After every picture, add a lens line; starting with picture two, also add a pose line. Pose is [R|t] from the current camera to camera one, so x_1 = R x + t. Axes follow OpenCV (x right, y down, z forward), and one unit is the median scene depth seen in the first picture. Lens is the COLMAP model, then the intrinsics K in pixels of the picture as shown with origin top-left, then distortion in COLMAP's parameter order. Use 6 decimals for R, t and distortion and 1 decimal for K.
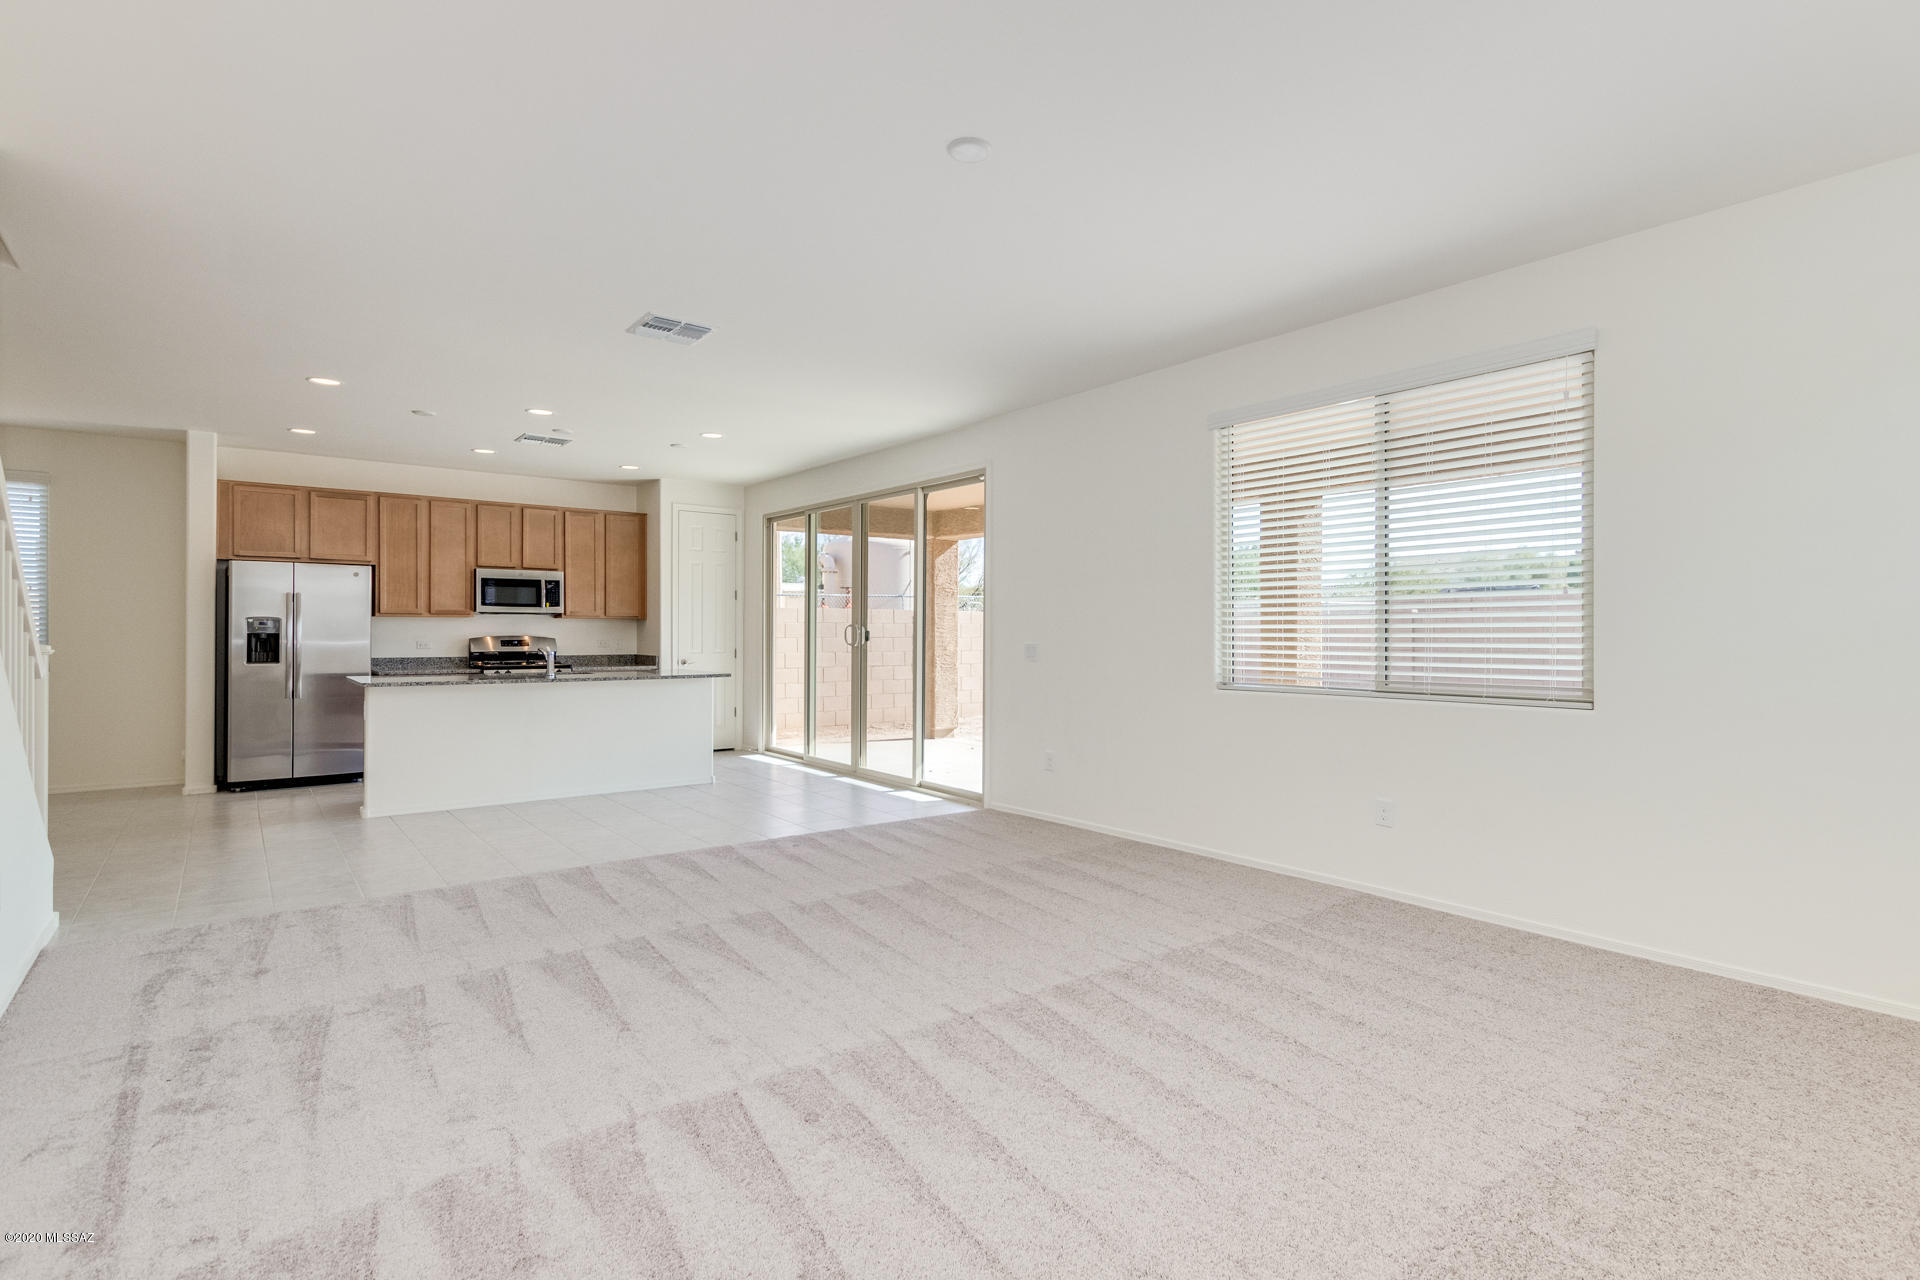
lens RADIAL K [[943.6, 0, 969.0], [0, 943.6, 631.4], [0, 0, 1]] dist [0.009453, -0.000778]
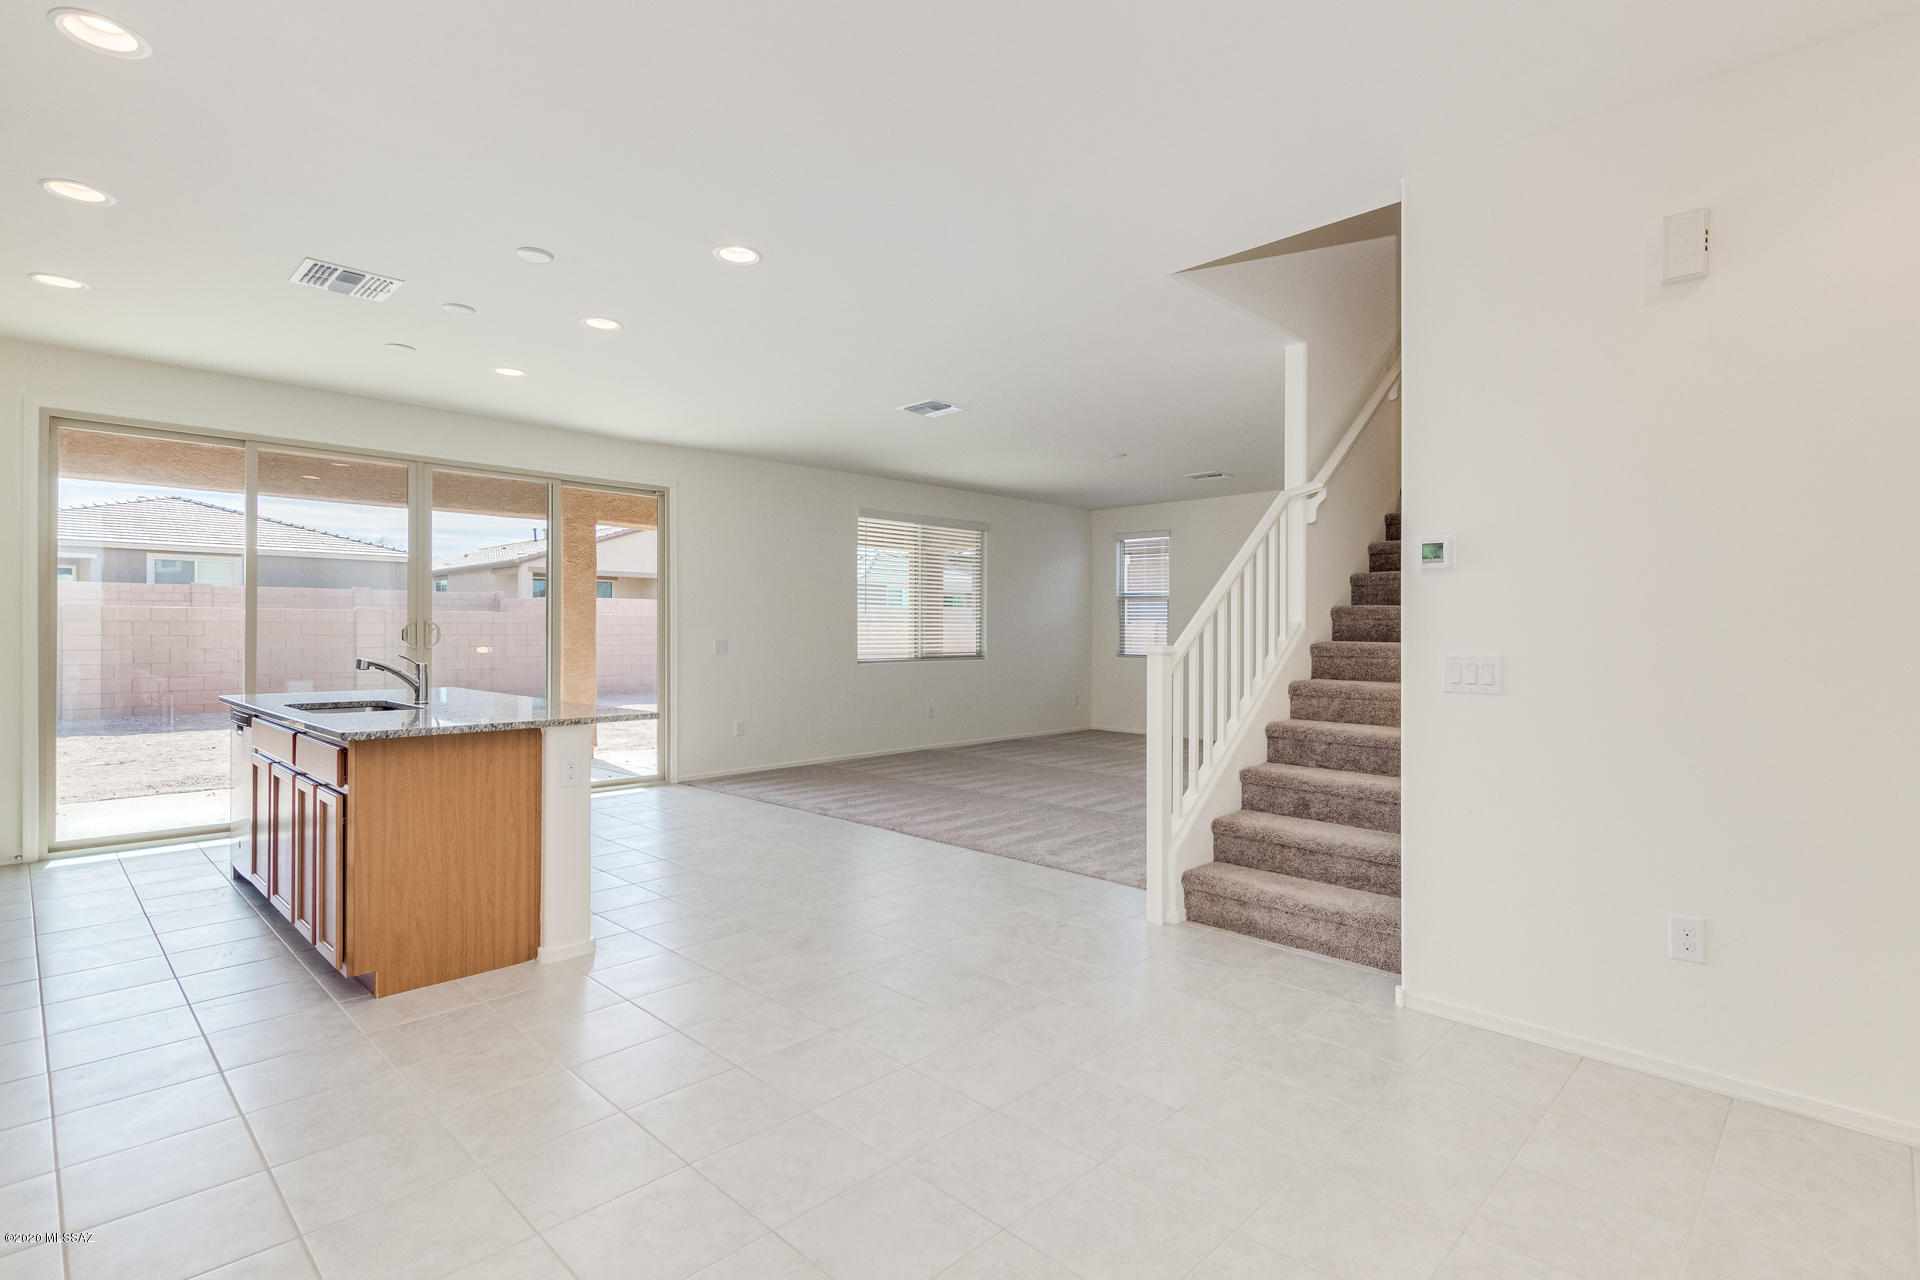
lens RADIAL K [[943.6, 0, 969.0], [0, 943.6, 631.4], [0, 0, 1]] dist [0.009453, -0.000778]
pose [[-0.146440, -0.000475, 0.989219, -0.894764], [-0.002978, 0.999996, 0.000039, 0.000205], [-0.989215, -0.002940, -0.146441, 0.618194]]
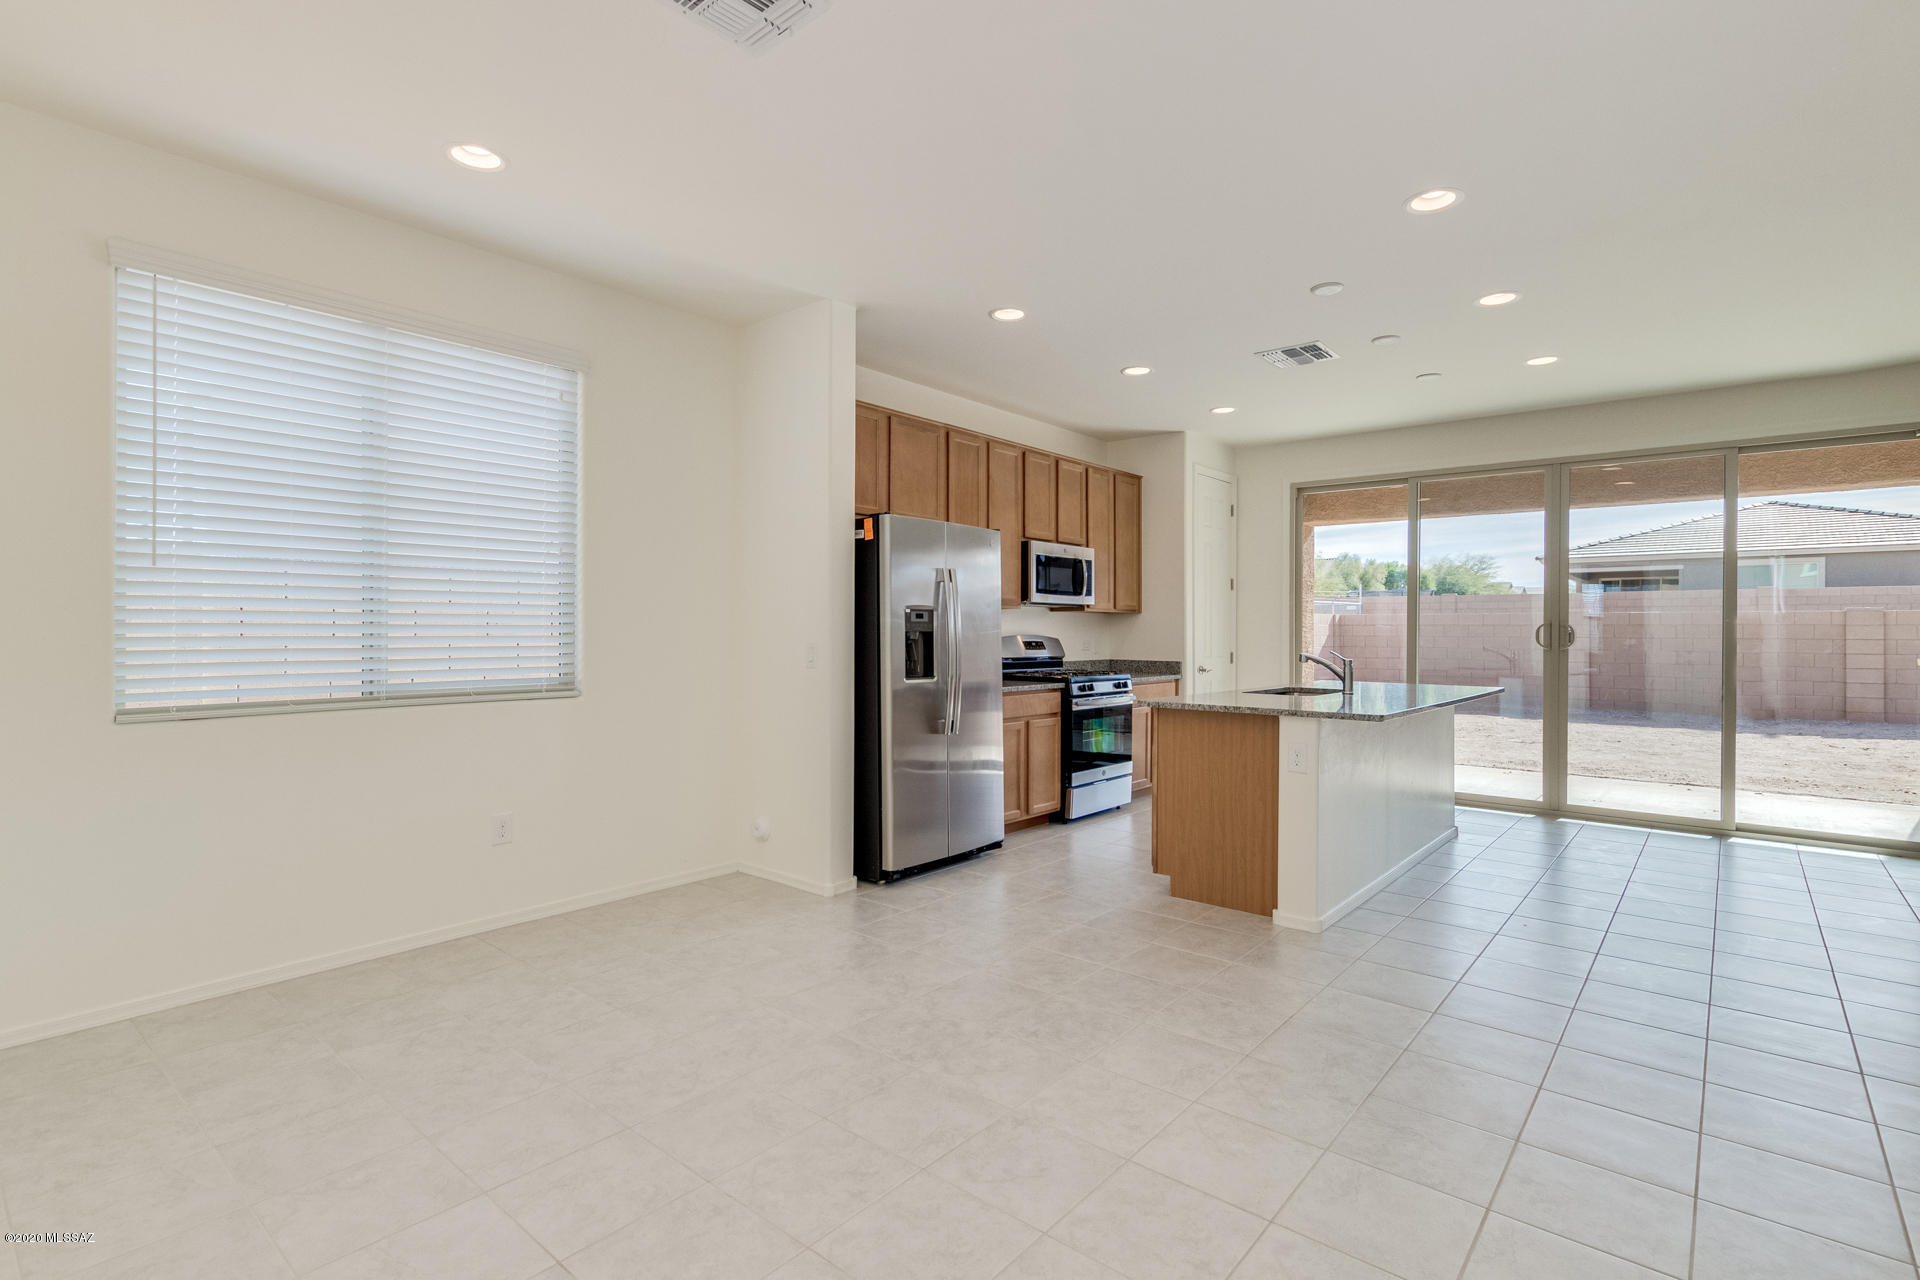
lens RADIAL K [[916.4, 0, 966.9], [0, 916.4, 630.7], [0, 0, 1]] dist [0.005568, 0.000186]
pose [[0.977030, 0.003342, 0.213076, -0.708792], [-0.003699, 0.999992, 0.001277, 0.000485], [-0.213070, -0.002036, 0.977035, 0.332184]]
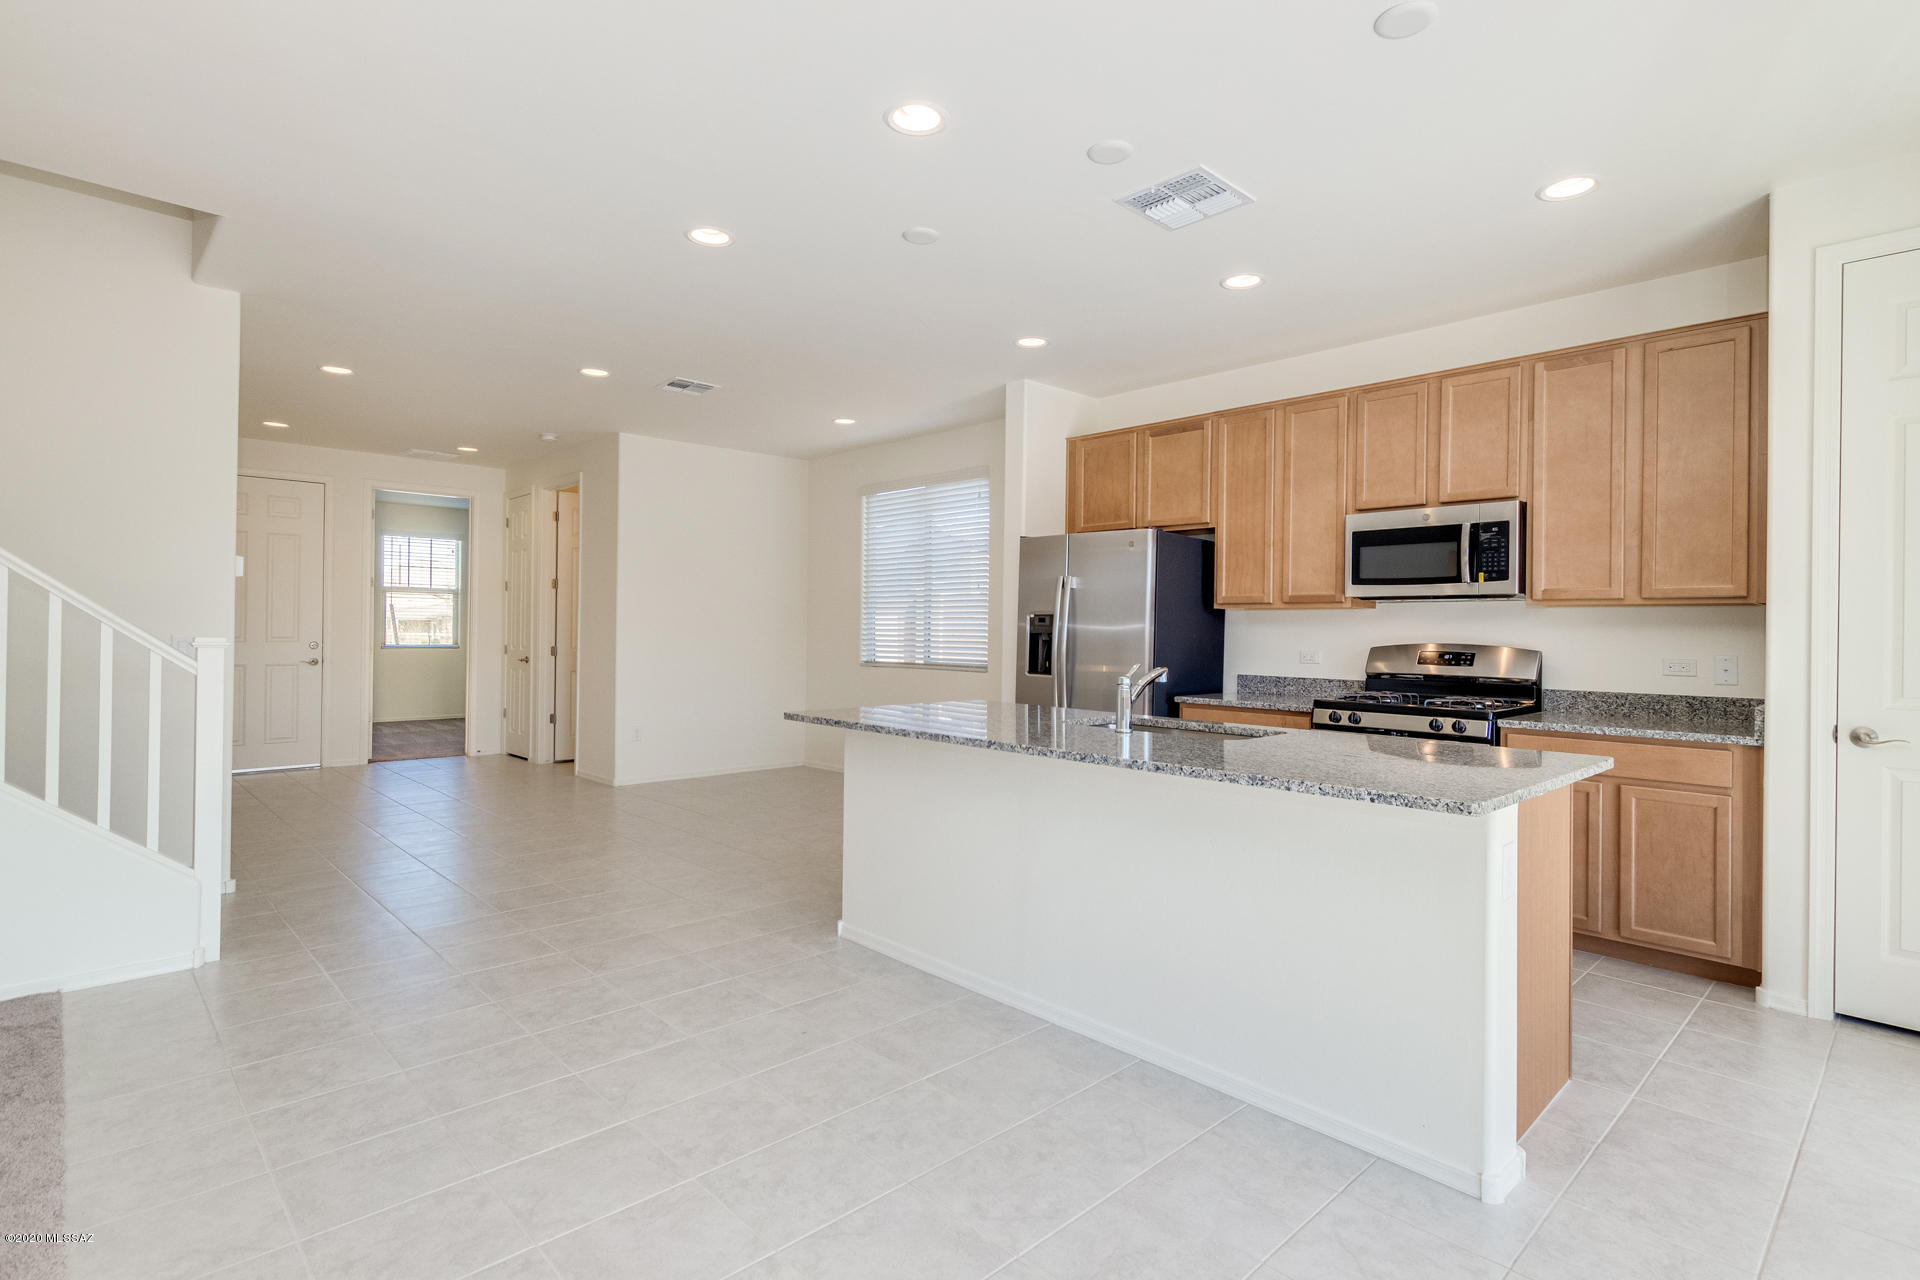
lens RADIAL K [[943.6, 0, 969.0], [0, 943.6, 631.4], [0, 0, 1]] dist [0.009453, -0.000778]
pose [[0.102289, 0.000841, -0.994754, -0.015804], [-0.011147, 0.999938, -0.000301, 0.001114], [0.994692, 0.011119, 0.102292, 0.729784]]
